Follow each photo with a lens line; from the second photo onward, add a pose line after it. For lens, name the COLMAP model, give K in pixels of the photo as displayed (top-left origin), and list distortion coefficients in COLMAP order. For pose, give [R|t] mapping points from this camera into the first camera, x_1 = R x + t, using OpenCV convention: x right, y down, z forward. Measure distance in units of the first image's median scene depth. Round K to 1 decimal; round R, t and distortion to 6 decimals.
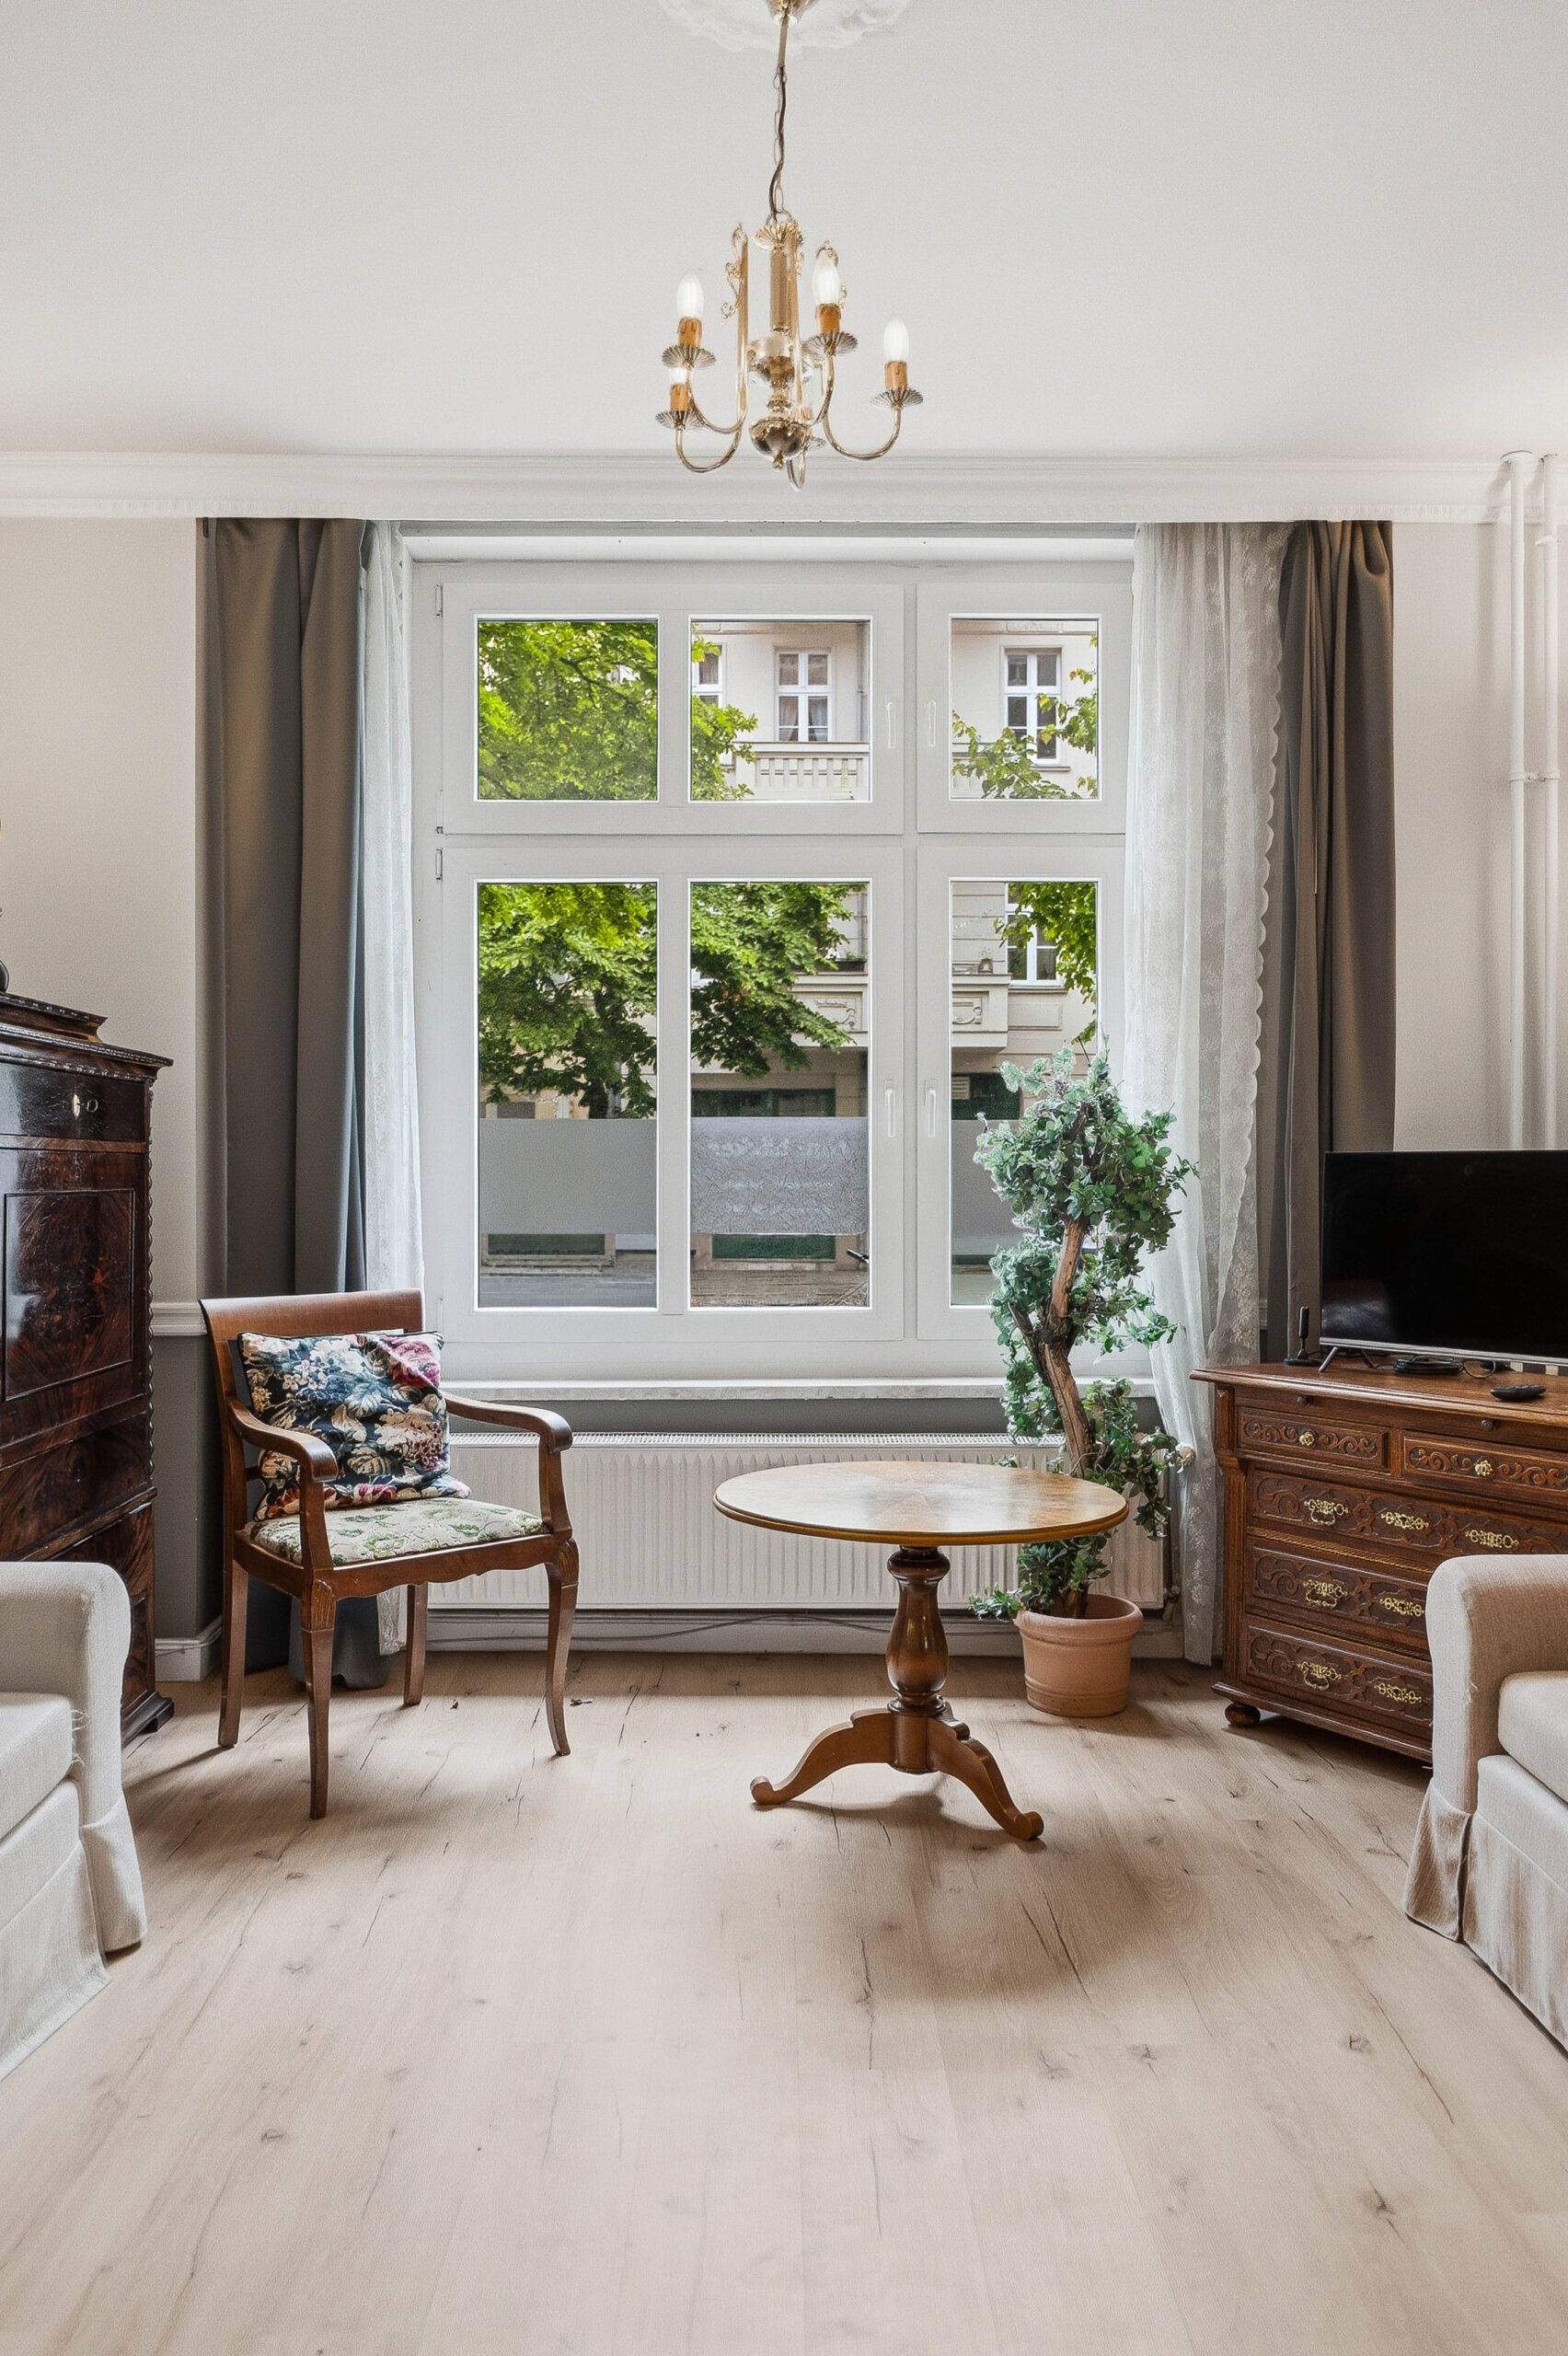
lens RADIAL K [[1778.7, 0, 804.2], [0, 1778.7, 1188.7], [0, 0, 1]] dist [-0.001151, 0.001347]
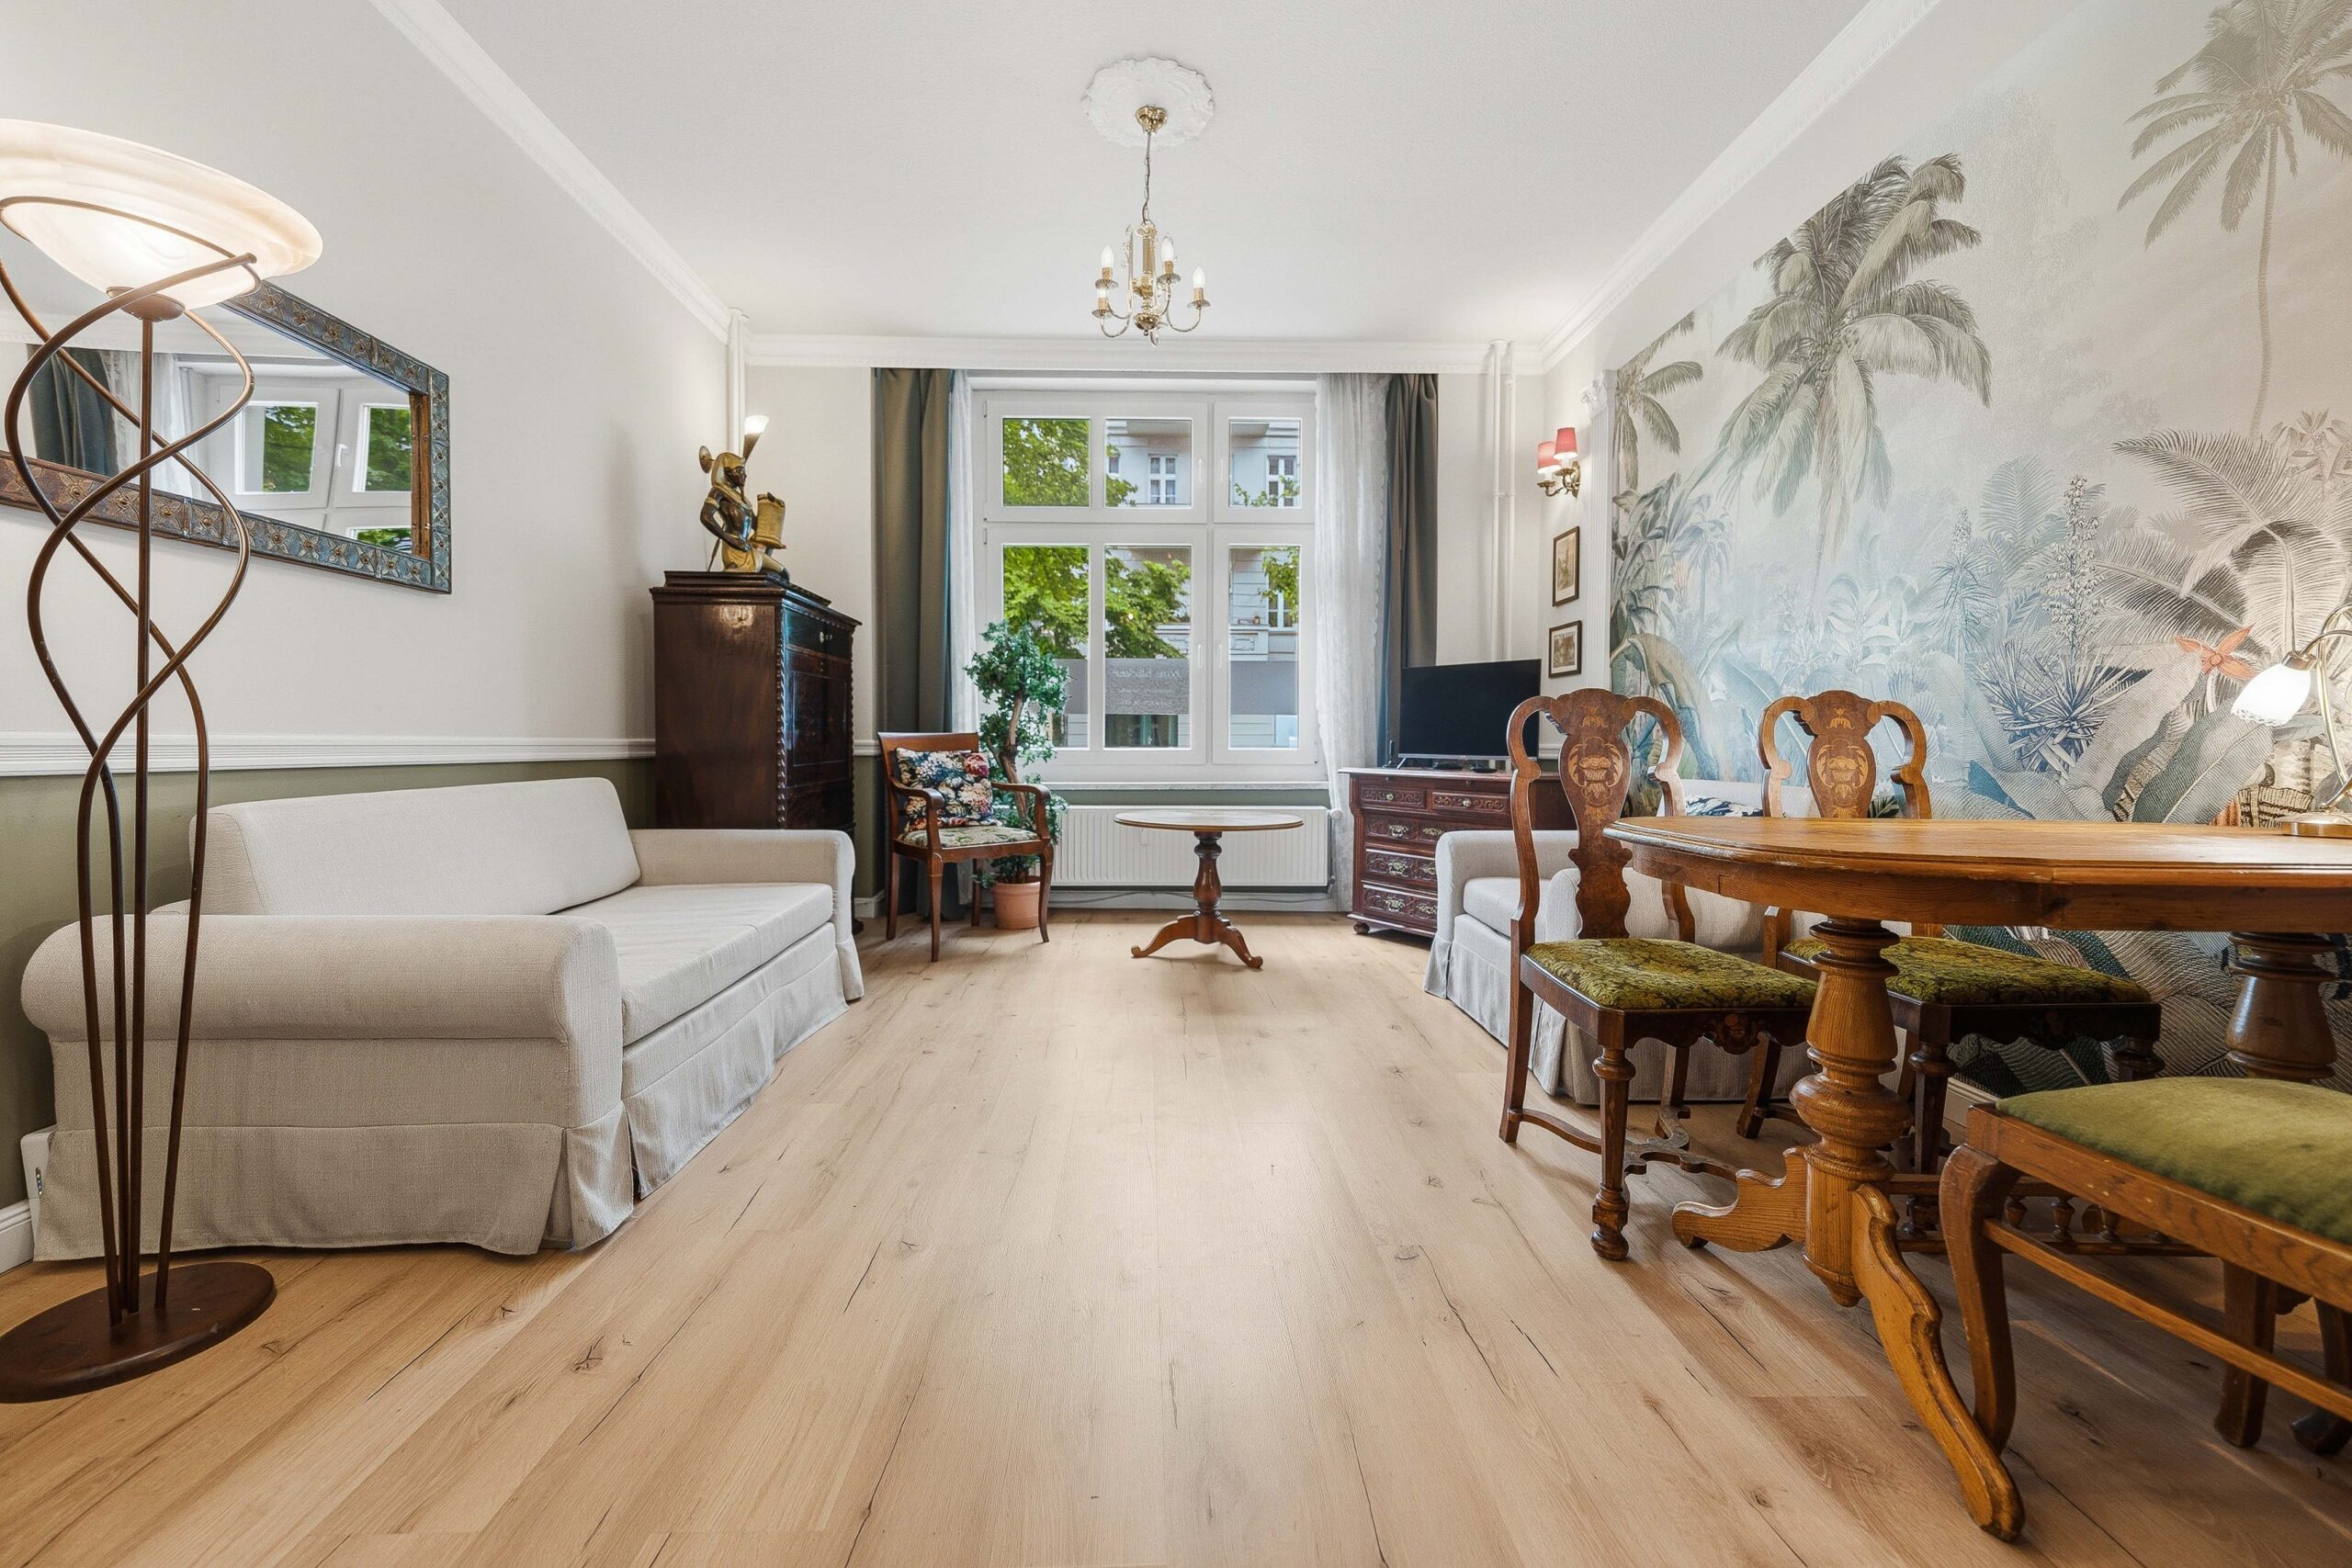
lens RADIAL K [[927.7, 0, 1172.2], [0, 927.7, 761.9], [0, 0, 1]] dist [-0.000392, -0.000137]
pose [[0.999947, 0.002527, 0.010005, 0.004926], [-0.002749, 0.999750, 0.022200, 0.065440], [-0.009946, -0.022226, 0.999703, -0.112619]]
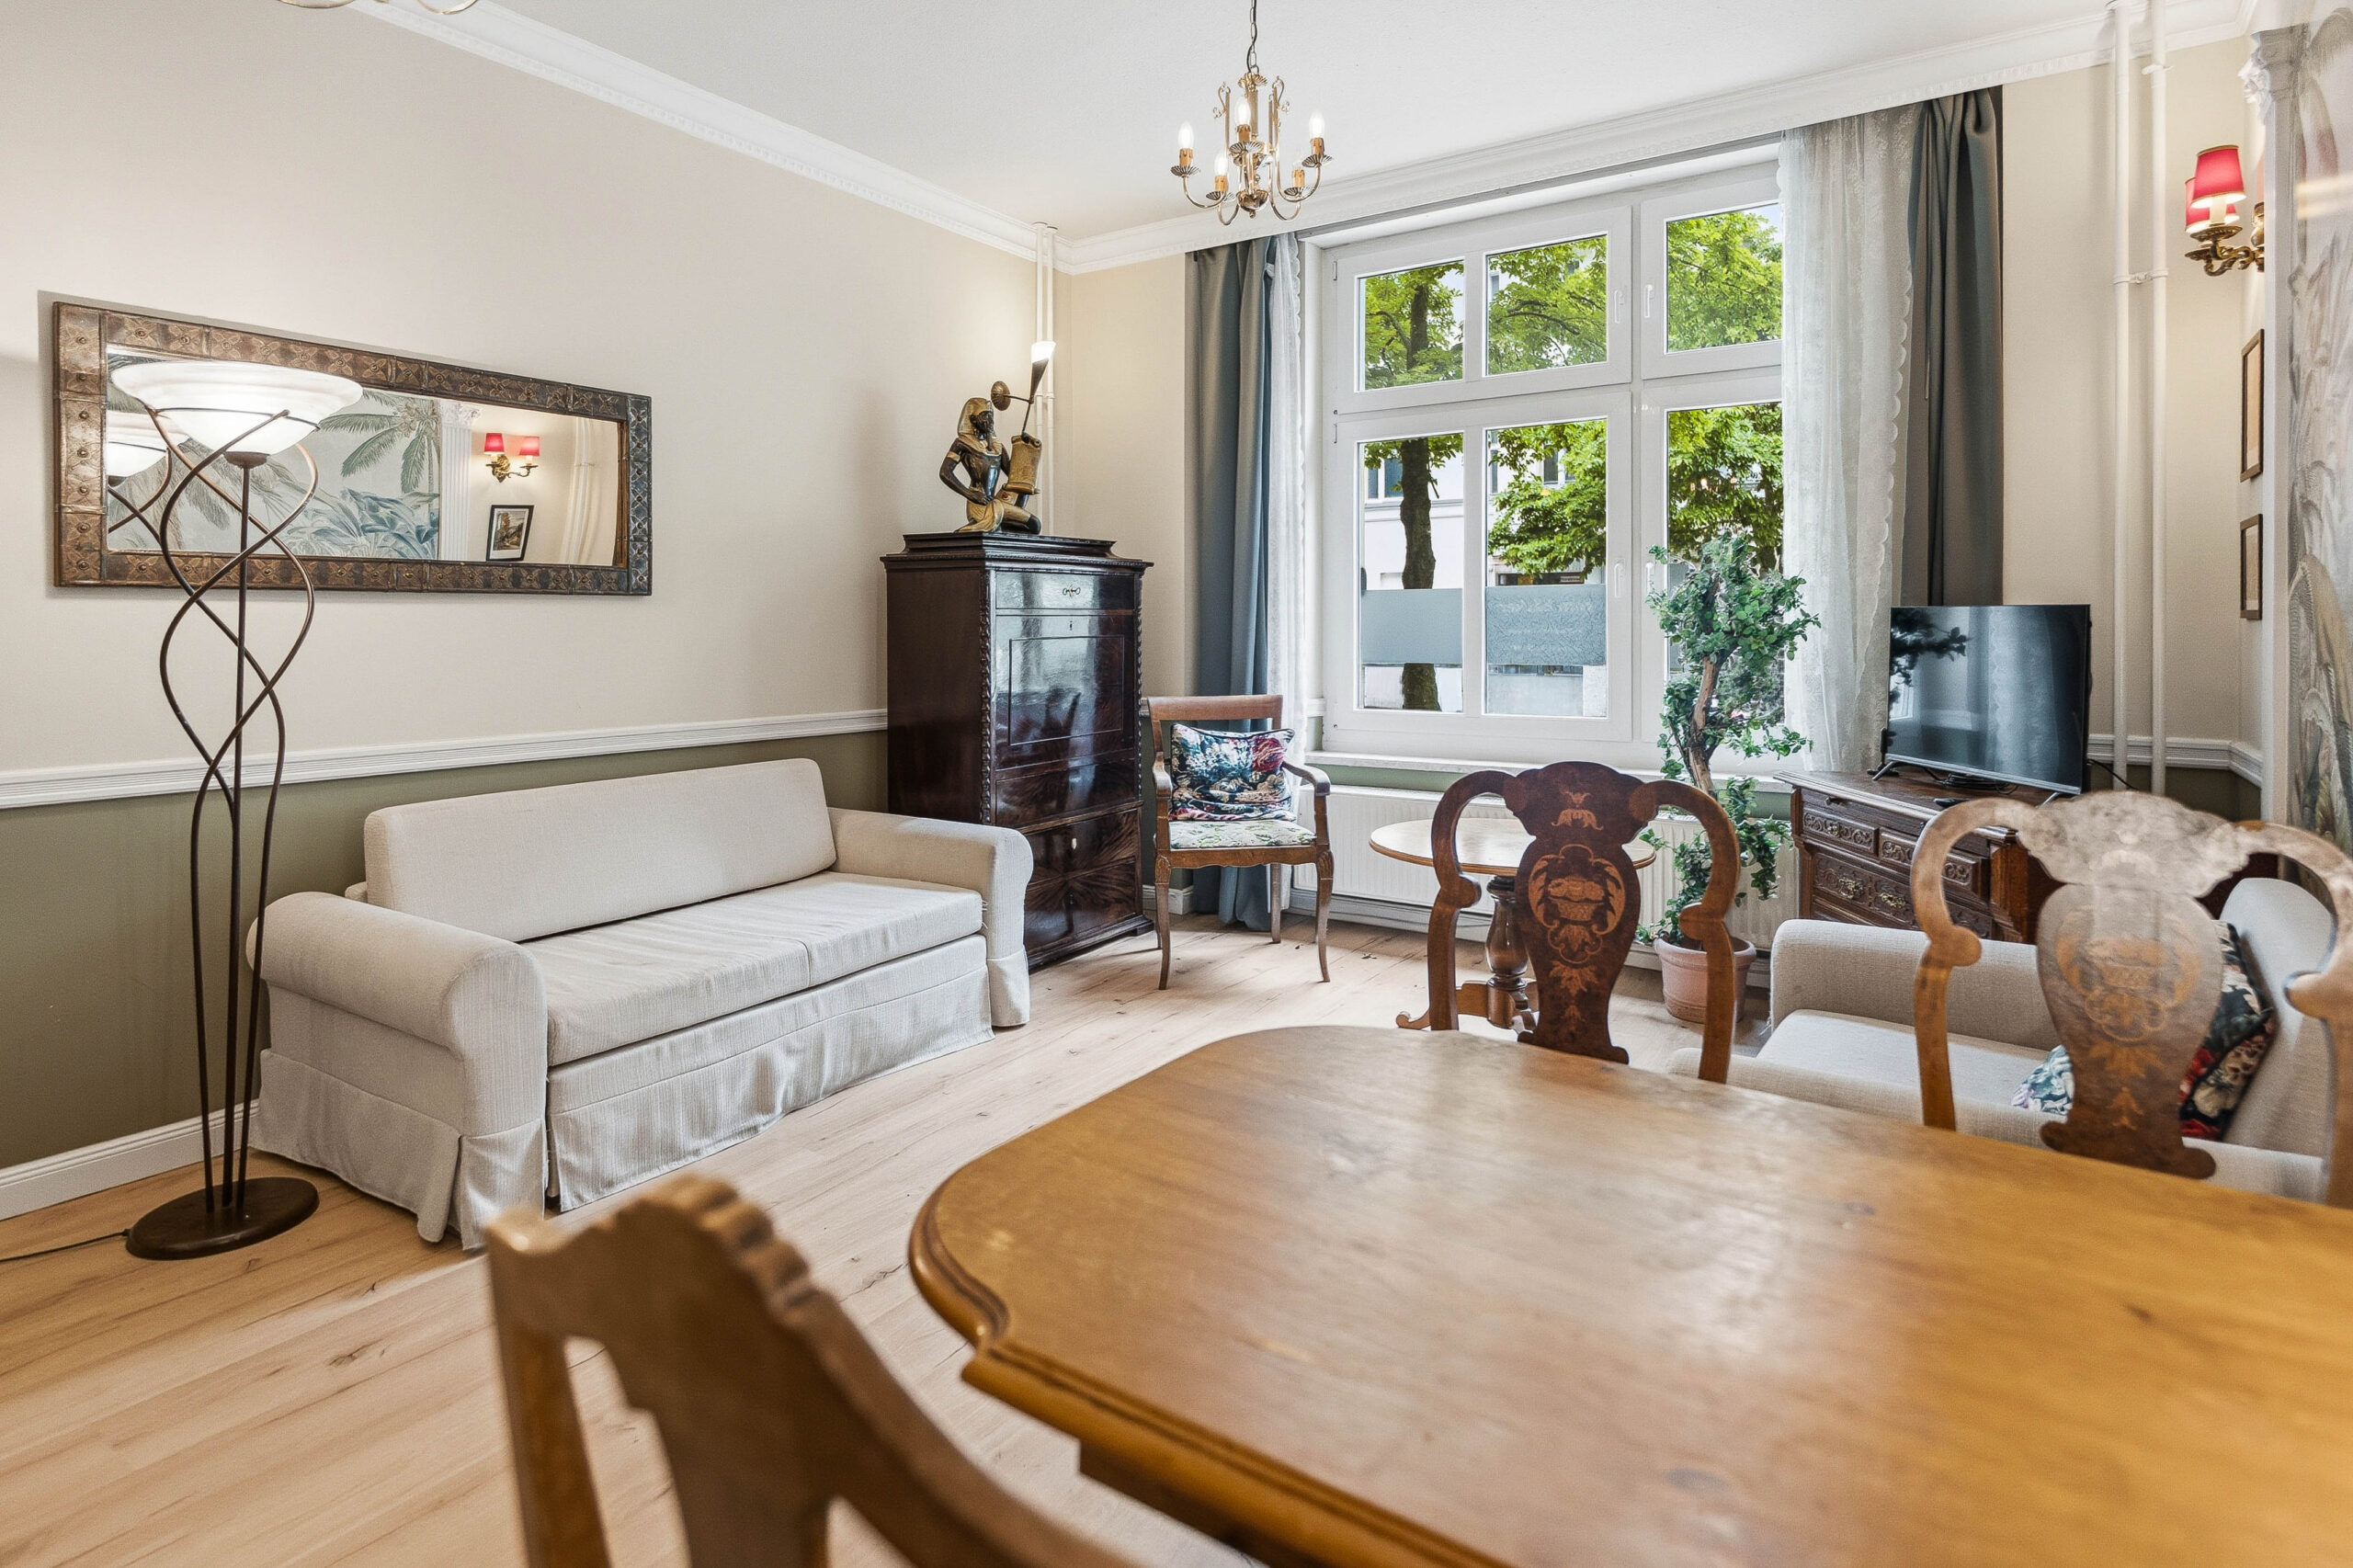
lens RADIAL K [[1235.2, 0, 1185.5], [0, 1235.2, 628.8], [0, 0, 1]] dist [-0.001525, -0.000078]
pose [[0.825277, -0.002250, -0.564723, 0.356731], [0.003383, 0.999994, 0.000959, -0.007311], [0.564718, -0.002702, 0.825280, -0.007859]]
